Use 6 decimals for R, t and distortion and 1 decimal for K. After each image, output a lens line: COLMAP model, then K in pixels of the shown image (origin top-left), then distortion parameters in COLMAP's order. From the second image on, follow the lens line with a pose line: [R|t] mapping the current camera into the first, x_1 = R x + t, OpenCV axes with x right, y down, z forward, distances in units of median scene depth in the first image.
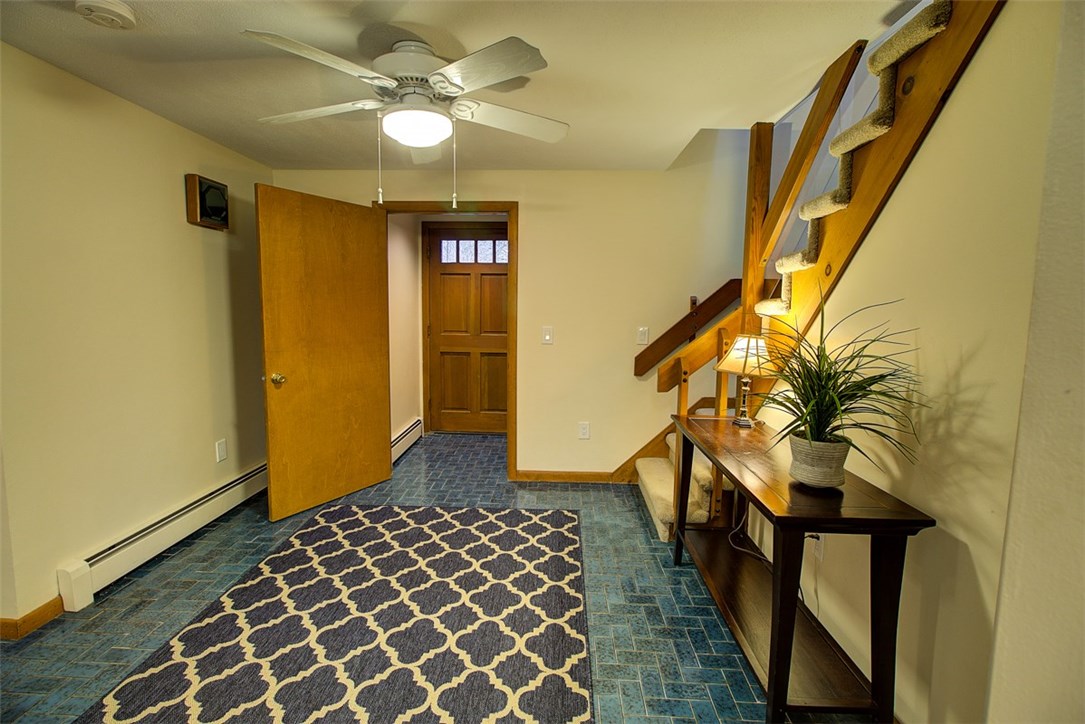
lens RADIAL K [[499.0, 0, 541.9], [0, 499.0, 355.9], [0, 0, 1]] dist [-0.010349, 0.005866]
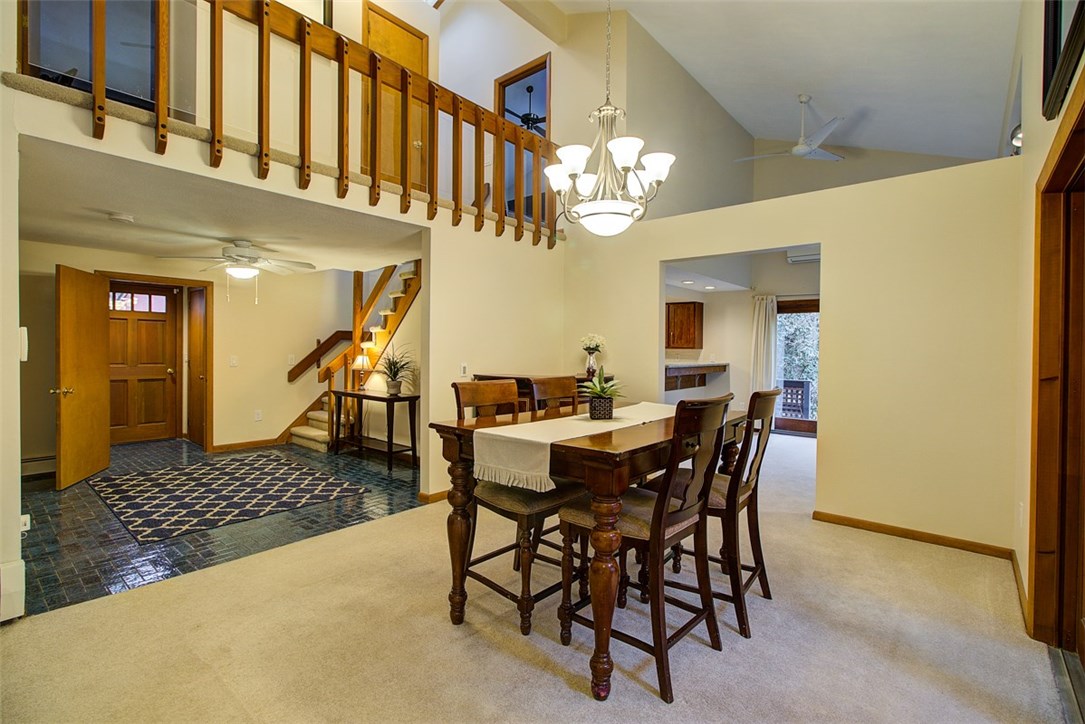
lens RADIAL K [[499.0, 0, 546.3], [0, 499.0, 356.0], [0, 0, 1]] dist [-0.010349, 0.005866]
pose [[0.617954, -0.015813, 0.786055, -1.038553], [0.076082, 0.996308, -0.039770, 0.140284], [-0.782524, 0.084381, 0.616876, -1.364949]]
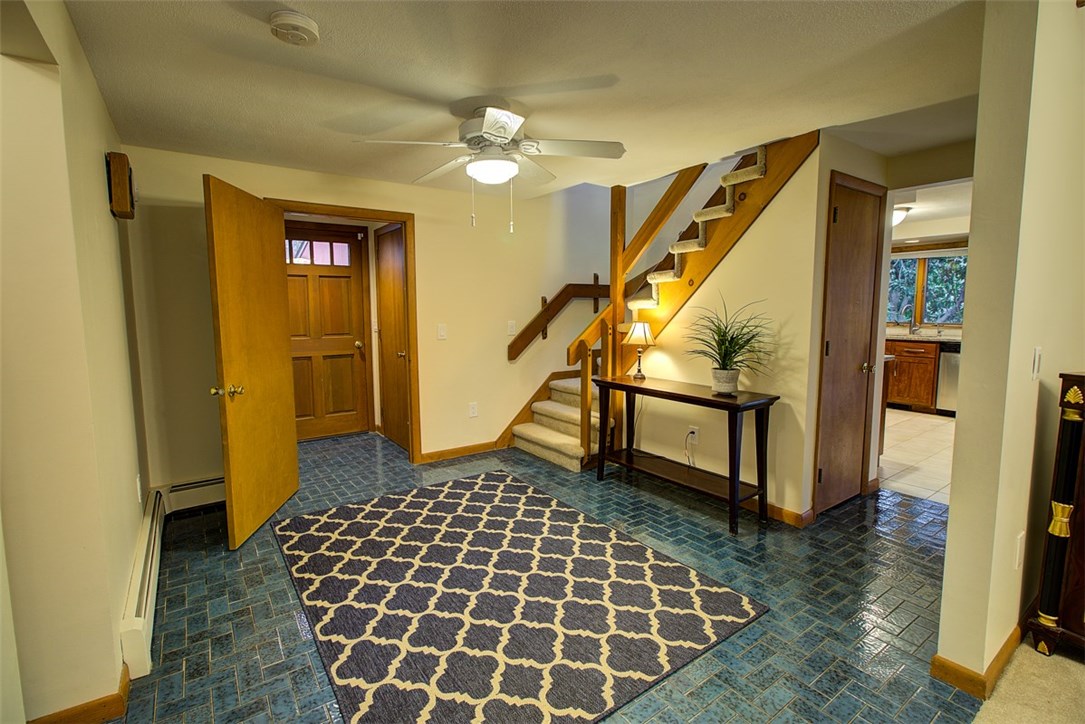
lens RADIAL K [[499.0, 0, 544.1], [0, 499.0, 354.9], [0, 0, 1]] dist [-0.010349, 0.005866]
pose [[0.792538, -0.075916, 0.605079, -0.799836], [0.076888, 0.996742, 0.024346, 0.002525], [-0.604956, 0.027228, 0.795793, -0.090558]]
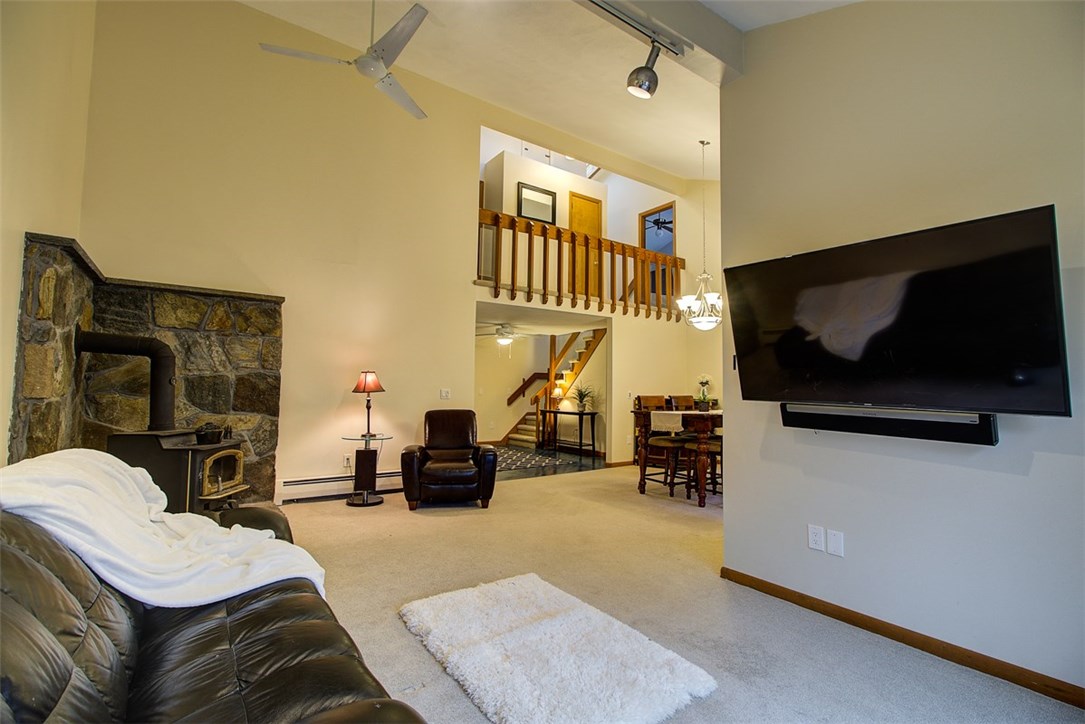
lens RADIAL K [[499.0, 0, 545.6], [0, 499.0, 348.4], [0, 0, 1]] dist [-0.010349, 0.005866]
pose [[0.791541, 0.050459, 0.609030, -2.233973], [0.055476, 0.986538, -0.153836, 0.270274], [-0.608593, 0.155554, 0.778086, -2.253702]]
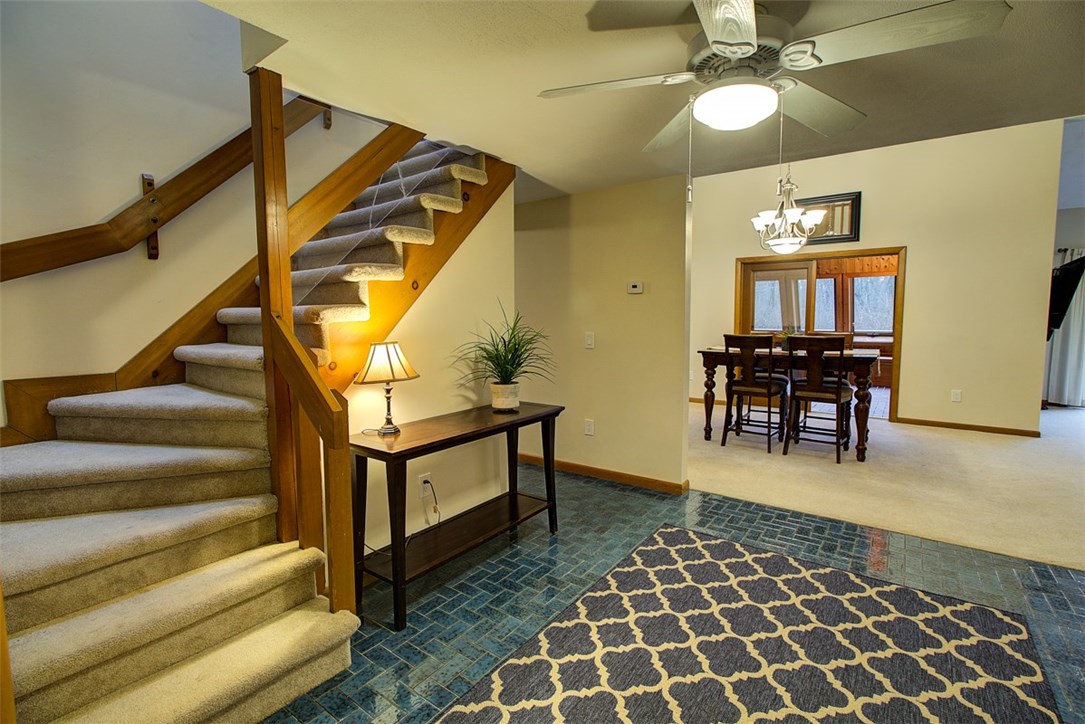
lens RADIAL K [[499.0, 0, 539.3], [0, 499.0, 356.8], [0, 0, 1]] dist [-0.010349, 0.005866]
pose [[-0.826831, -0.057666, 0.559486, -0.388505], [0.050292, 0.983166, 0.175659, -0.169175], [-0.560197, 0.173378, -0.810012, 1.612240]]
